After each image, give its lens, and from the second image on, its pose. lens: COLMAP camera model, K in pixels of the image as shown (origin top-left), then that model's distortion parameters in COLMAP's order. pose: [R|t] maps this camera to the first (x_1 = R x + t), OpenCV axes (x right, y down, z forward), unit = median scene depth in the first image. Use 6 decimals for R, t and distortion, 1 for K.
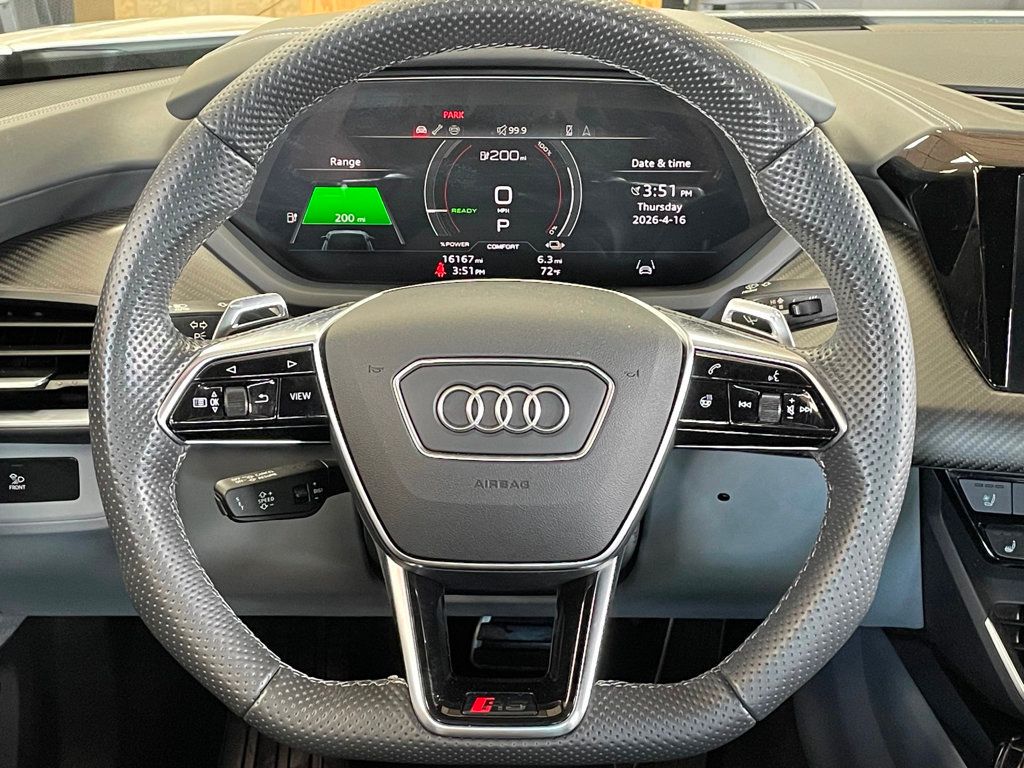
lens RADIAL K [[1581.0, 0, 511.0], [0, 1581.0, 384.1], [0, 0, 1]] dist [0.105058, 0.000000]
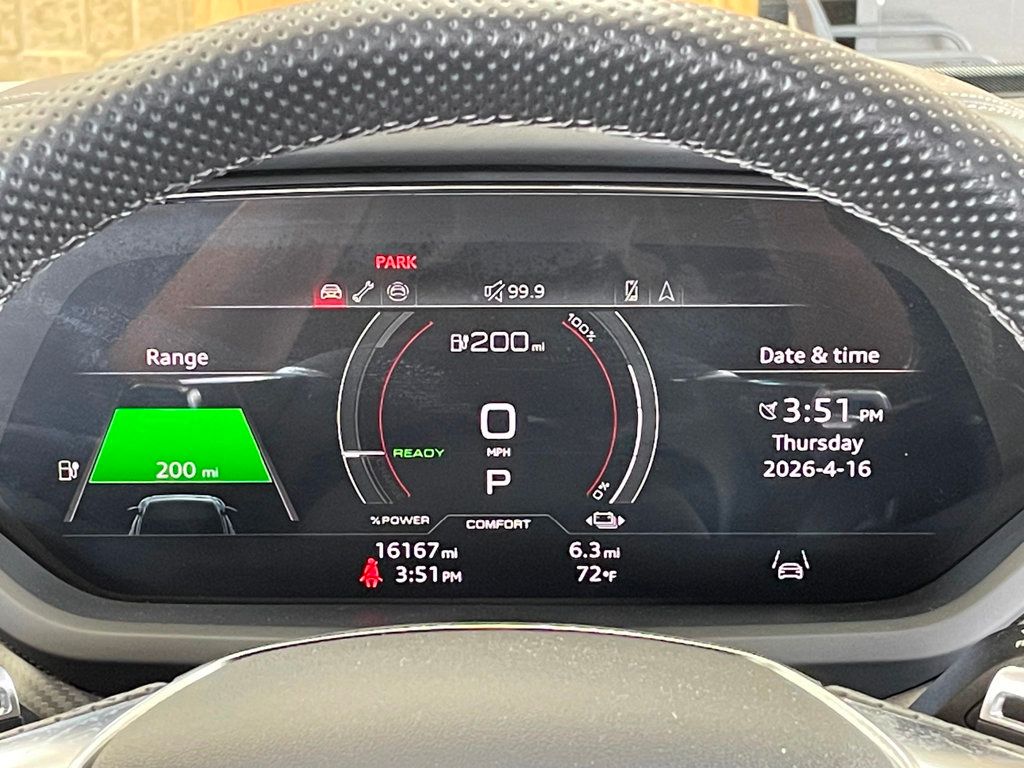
lens RADIAL K [[2387.8, 0, 512.5], [0, 2387.8, 384.0], [0, 0, 1]] dist [0.124993, 0.000000]
pose [[0.999955, -0.007976, -0.005128, 0.004266], [0.007398, 0.994527, -0.104221, -0.066810], [0.005931, 0.104178, 0.994541, 0.326698]]
